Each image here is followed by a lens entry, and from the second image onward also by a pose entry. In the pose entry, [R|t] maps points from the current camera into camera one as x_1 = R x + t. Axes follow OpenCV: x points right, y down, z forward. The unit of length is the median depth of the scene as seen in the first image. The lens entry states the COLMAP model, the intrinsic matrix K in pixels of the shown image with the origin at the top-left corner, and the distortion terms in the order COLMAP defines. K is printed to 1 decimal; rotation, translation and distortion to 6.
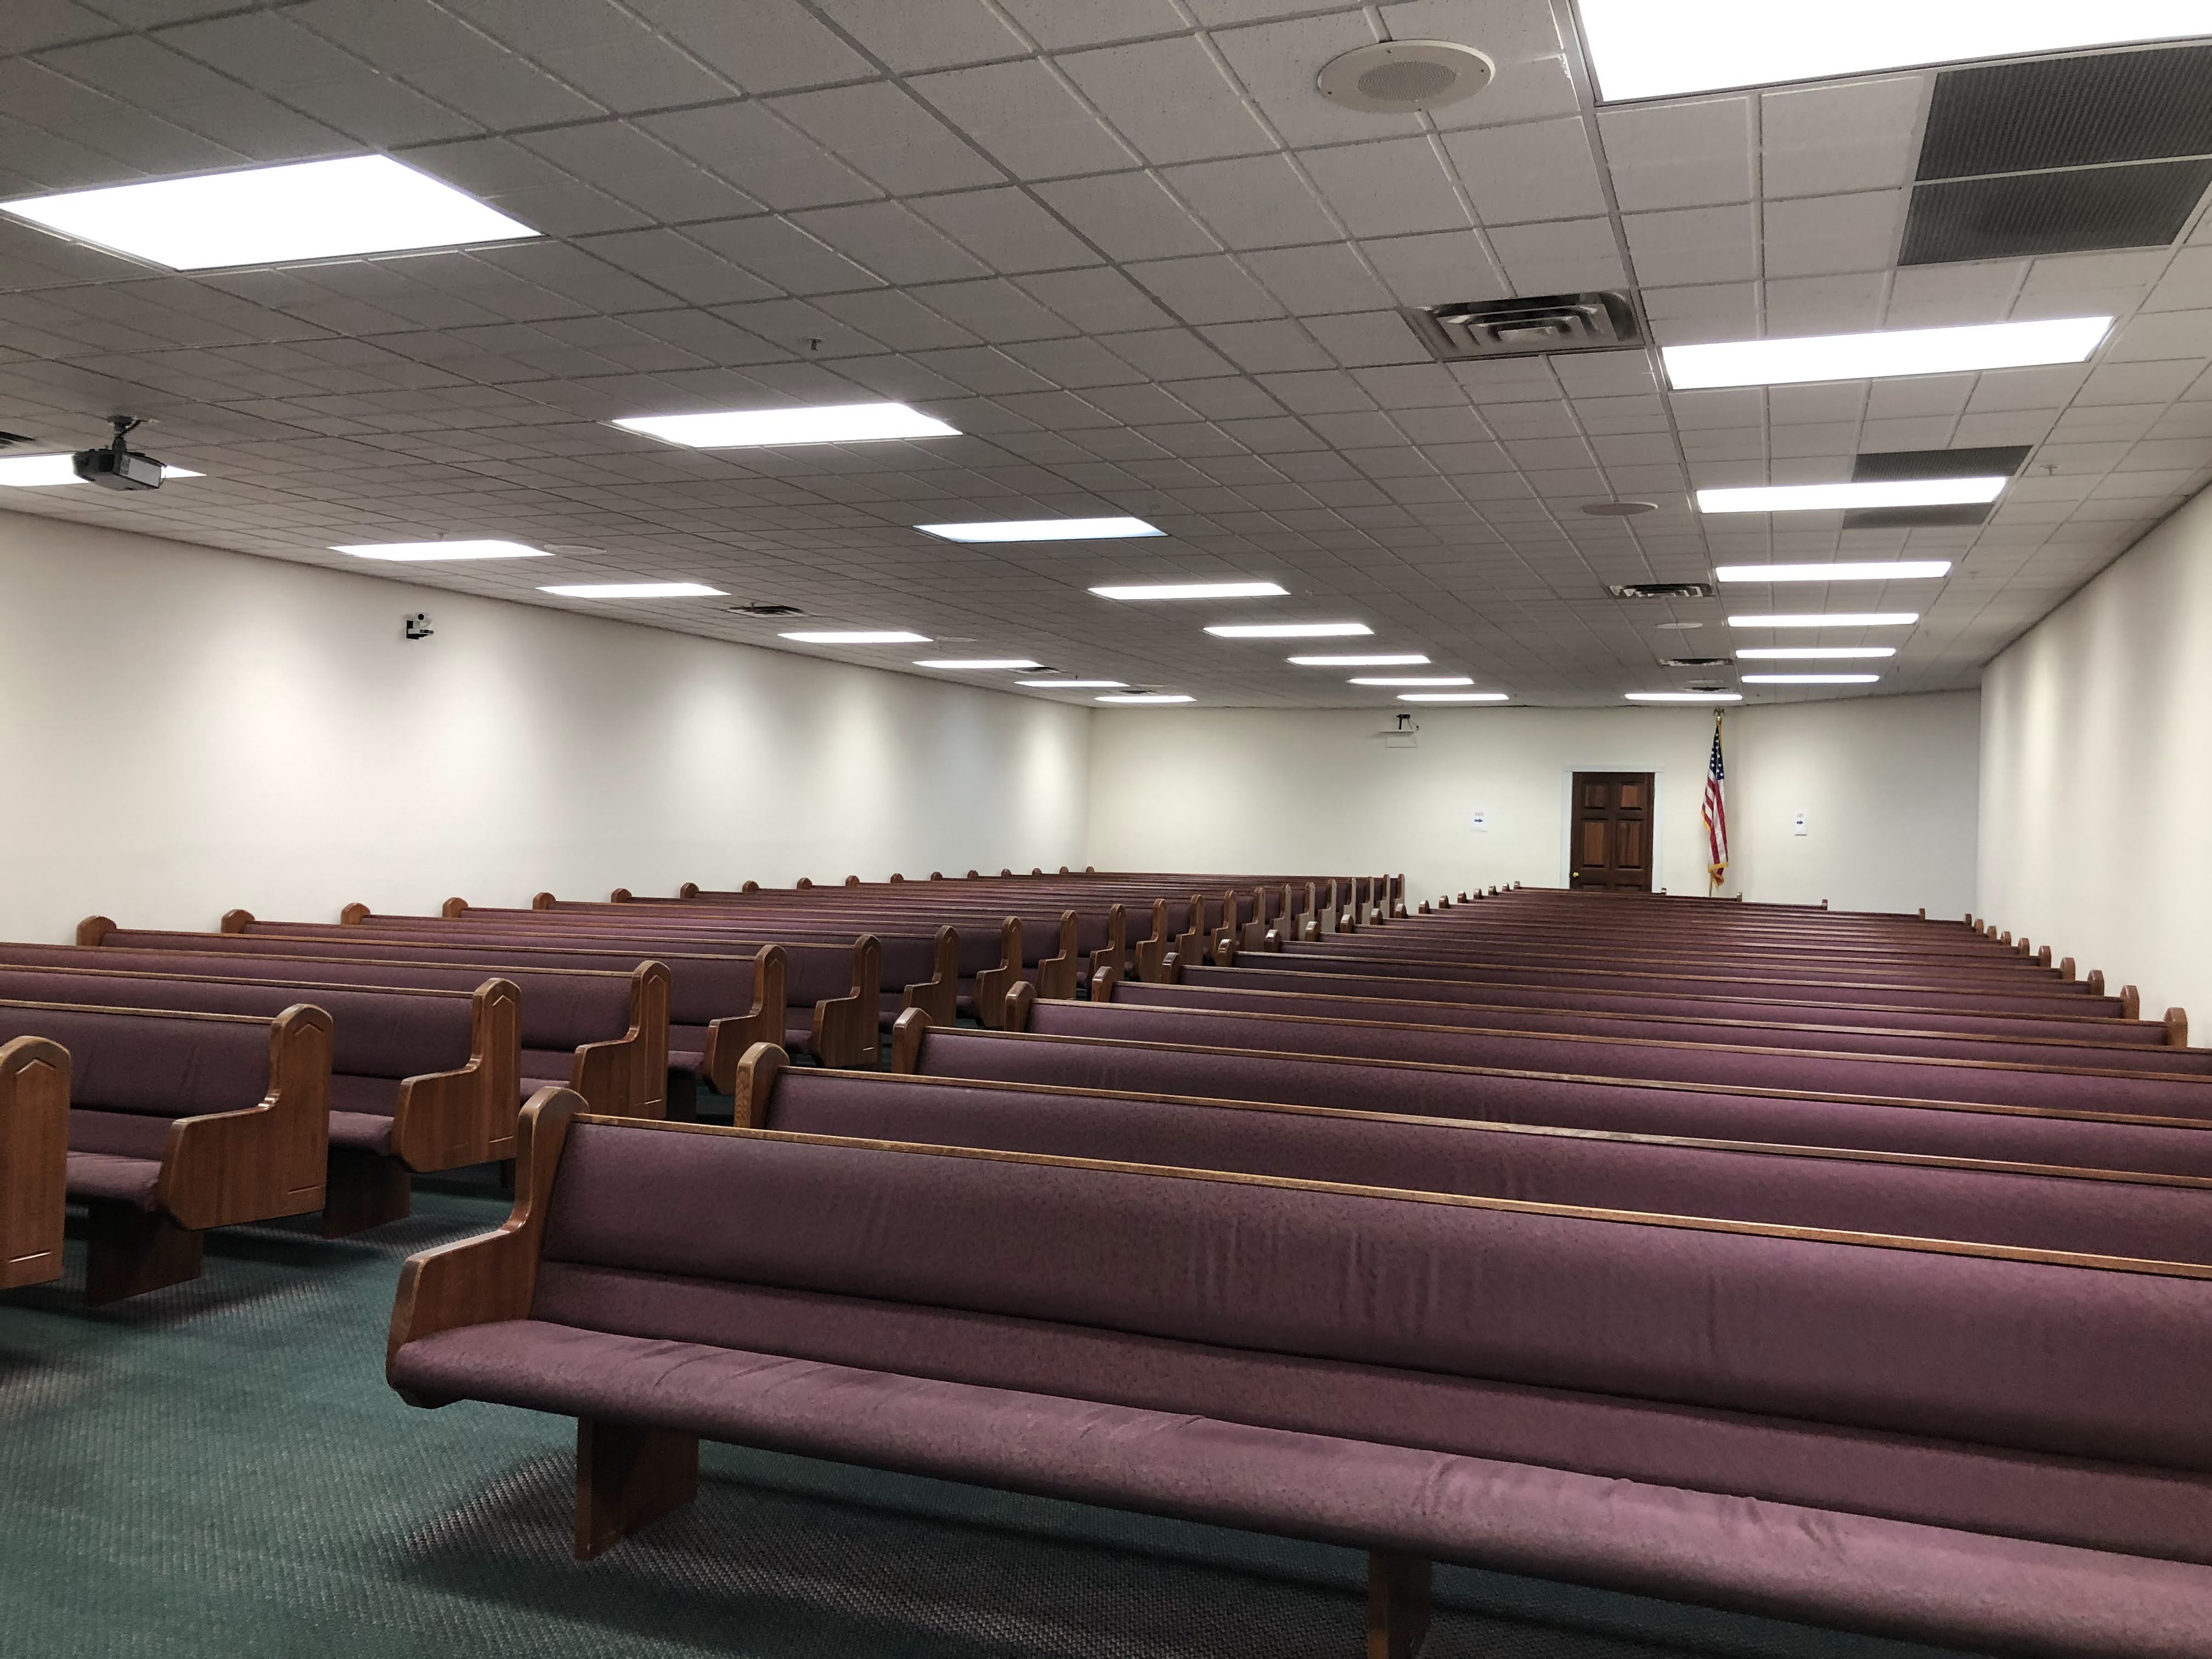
lens RADIAL K [[1772.5, 0, 1117.4], [0, 1772.5, 827.4], [0, 0, 1]] dist [0.001551, -0.010203]
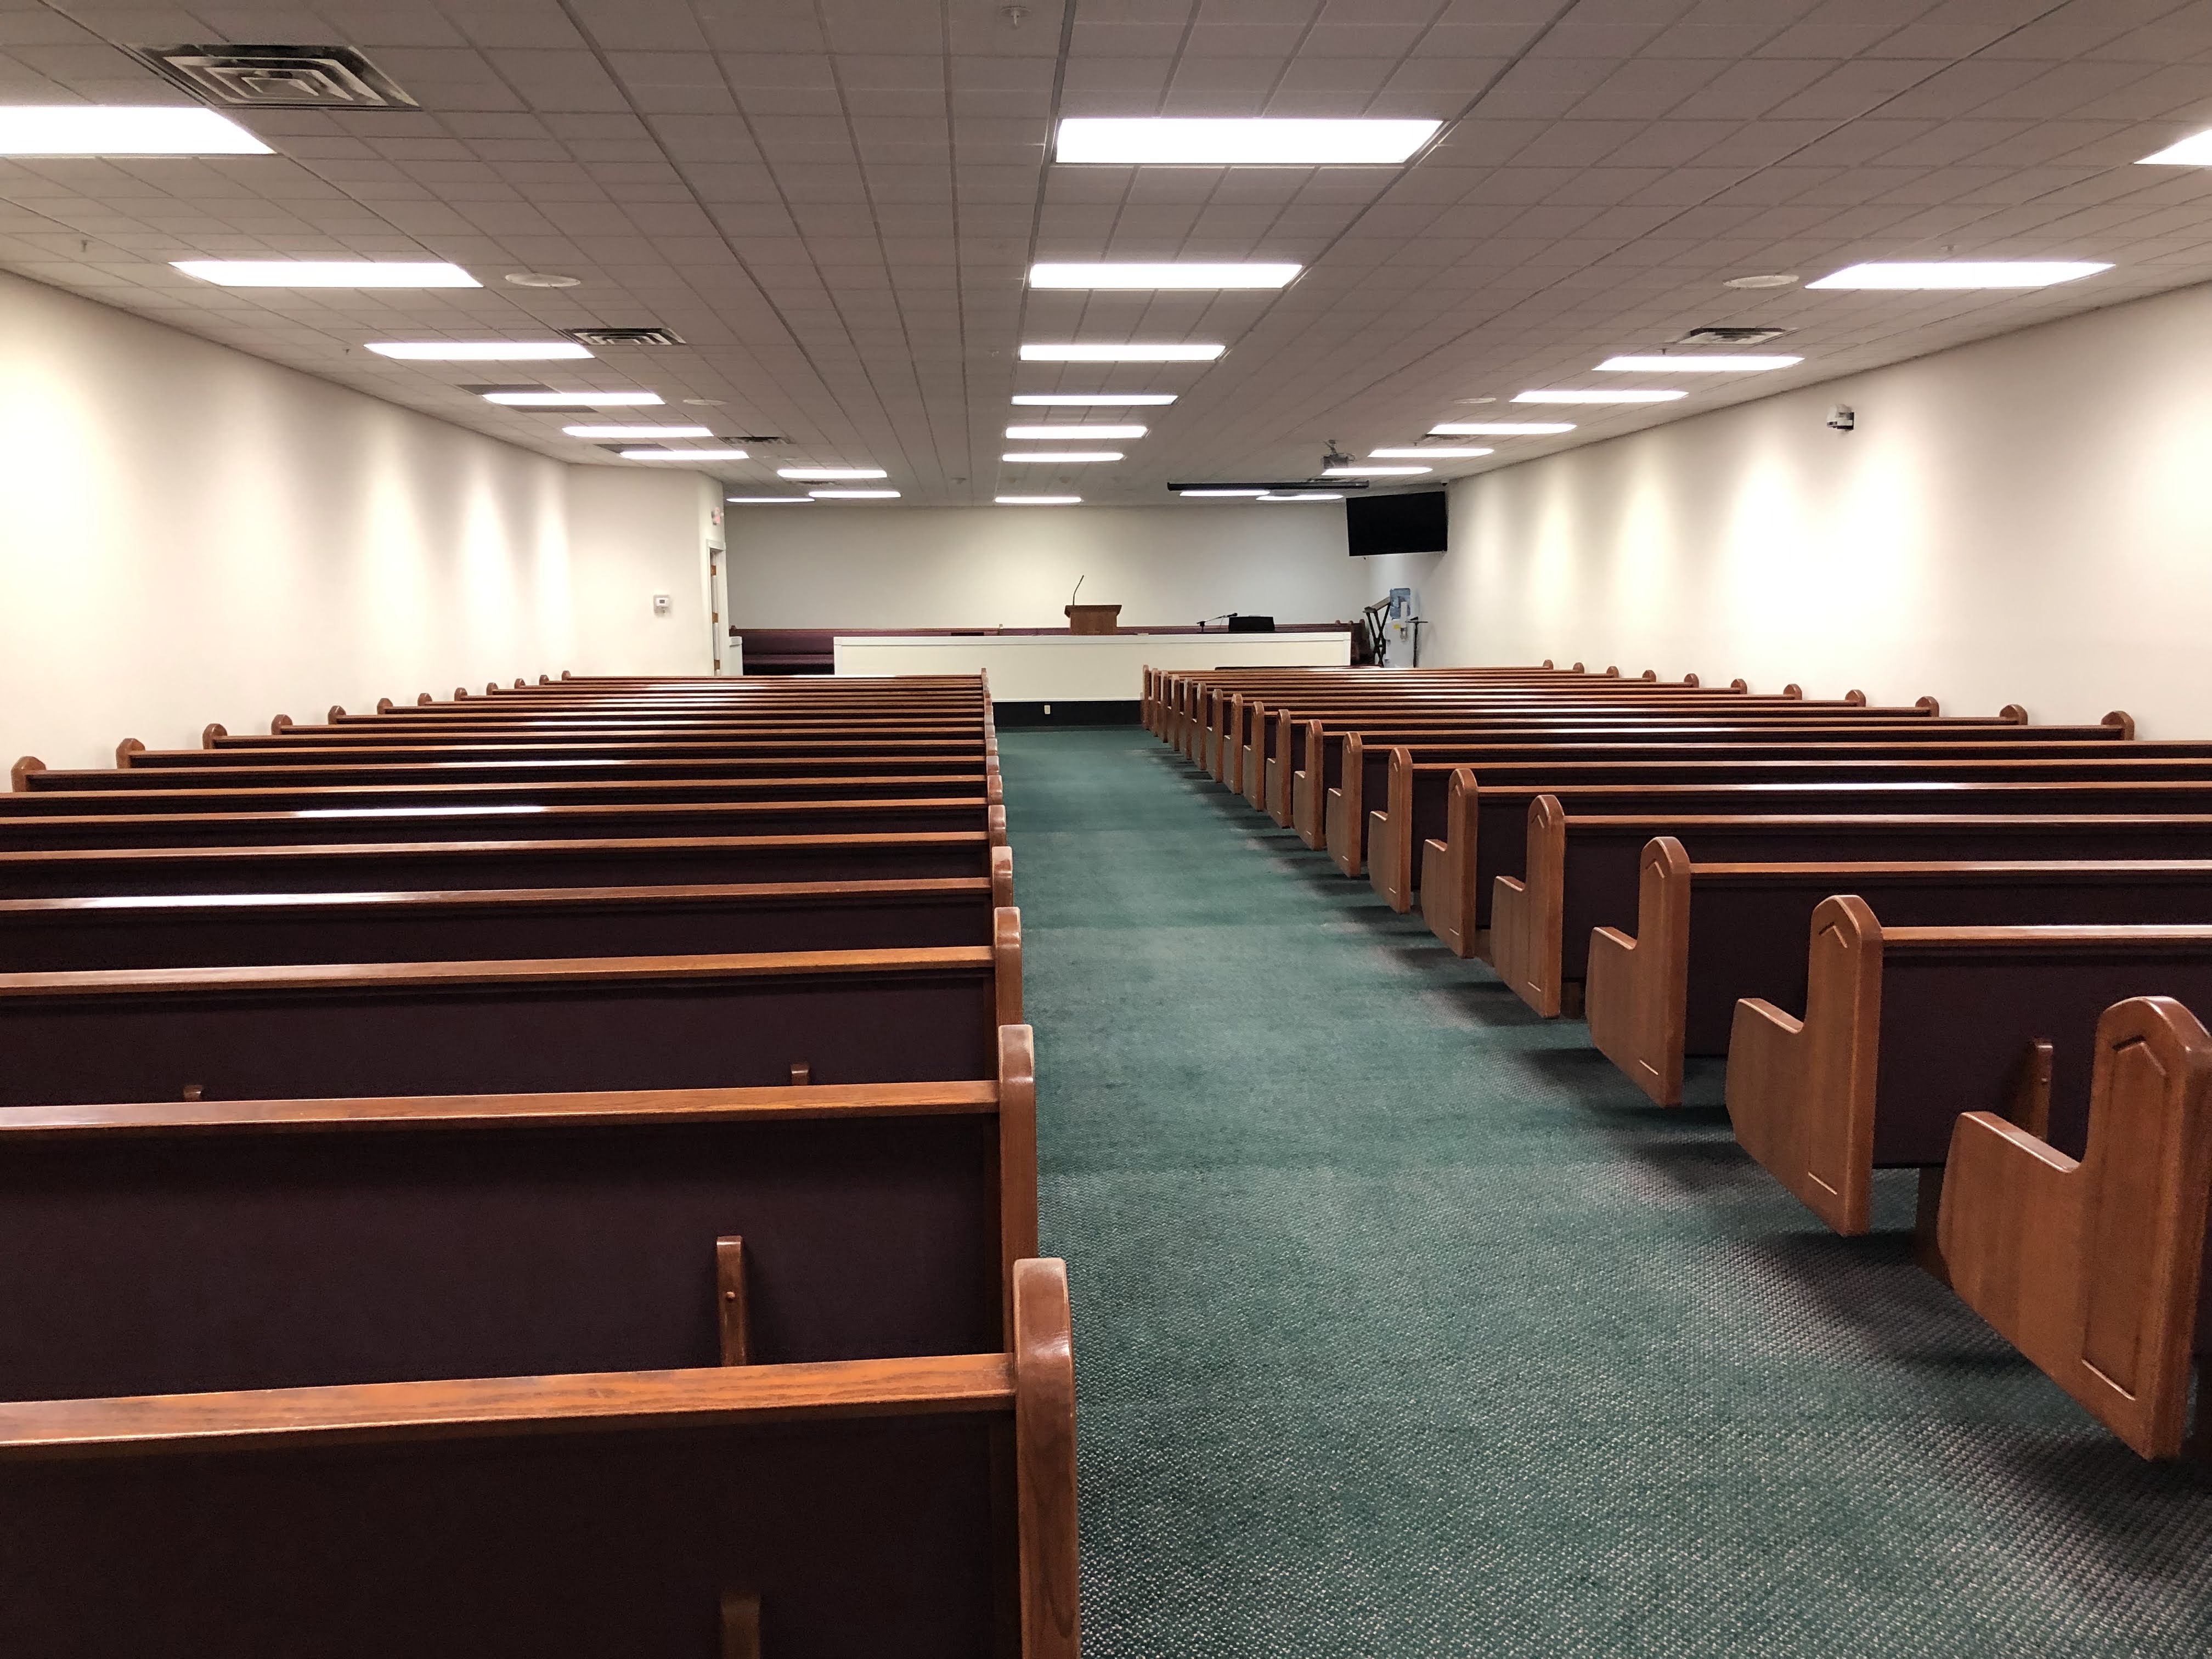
lens RADIAL K [[1772.5, 0, 1117.4], [0, 1772.5, 827.4], [0, 0, 1]] dist [0.001551, -0.010203]
pose [[0.904352, -0.085924, 0.418047, -0.130026], [0.022241, 0.987681, 0.154892, -0.022644], [-0.426207, -0.130779, 0.895123, -0.181857]]
